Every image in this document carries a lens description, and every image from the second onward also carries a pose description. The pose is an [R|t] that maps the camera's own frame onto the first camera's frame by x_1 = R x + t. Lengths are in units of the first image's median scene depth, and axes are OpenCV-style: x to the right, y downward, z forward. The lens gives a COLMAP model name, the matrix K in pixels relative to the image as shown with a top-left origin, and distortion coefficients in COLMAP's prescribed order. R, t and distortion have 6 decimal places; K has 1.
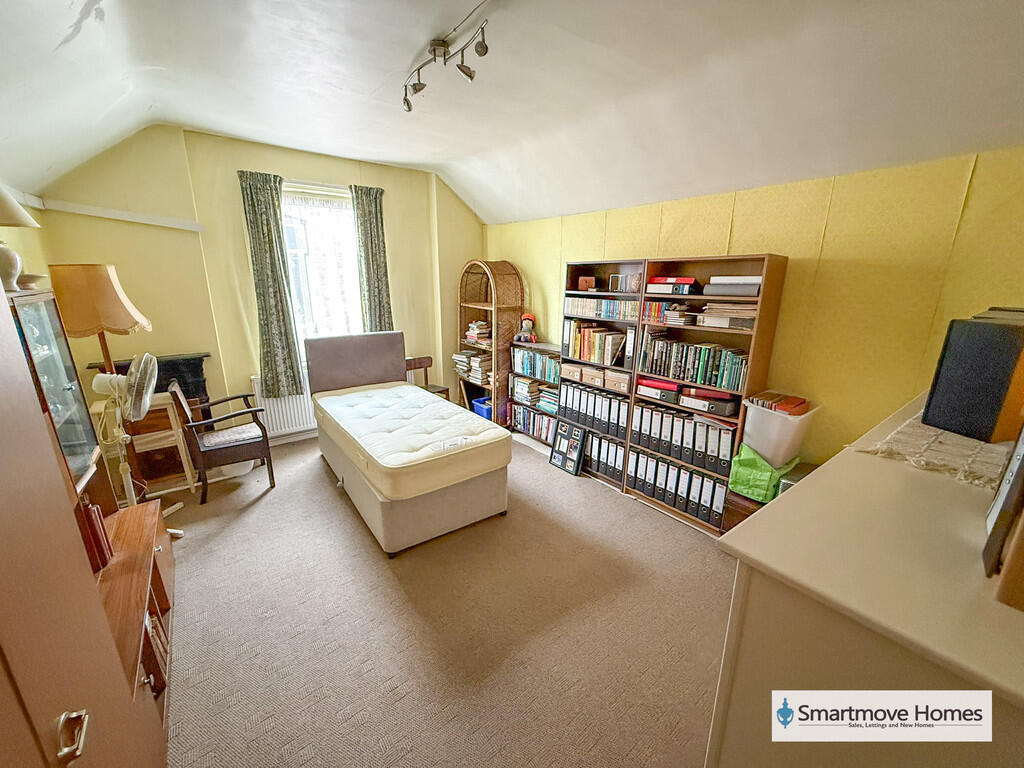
lens RADIAL K [[409.0, 0, 507.6], [0, 409.0, 386.2], [0, 0, 1]] dist [-0.000279, -0.000029]
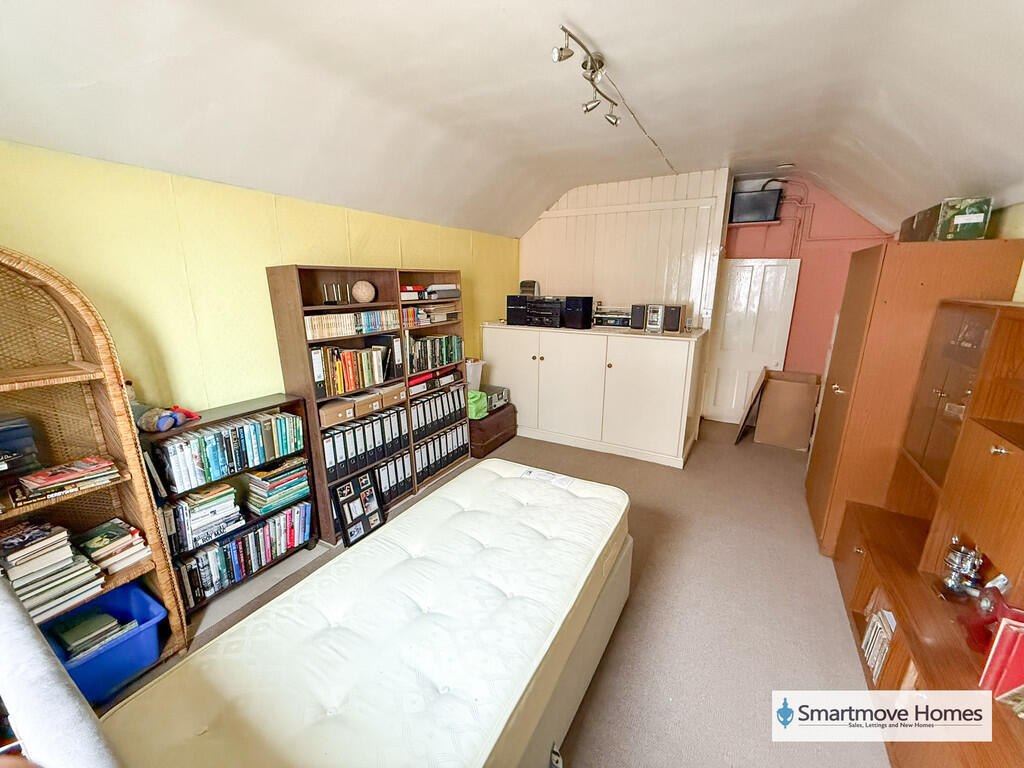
lens RADIAL K [[409.0, 0, 509.2], [0, 409.0, 389.7], [0, 0, 1]] dist [-0.000279, -0.000029]
pose [[-0.387249, -0.230995, 0.892569, -0.690404], [0.244534, 0.907700, 0.341004, -0.281727], [-0.888955, 0.350317, -0.295020, 1.036075]]
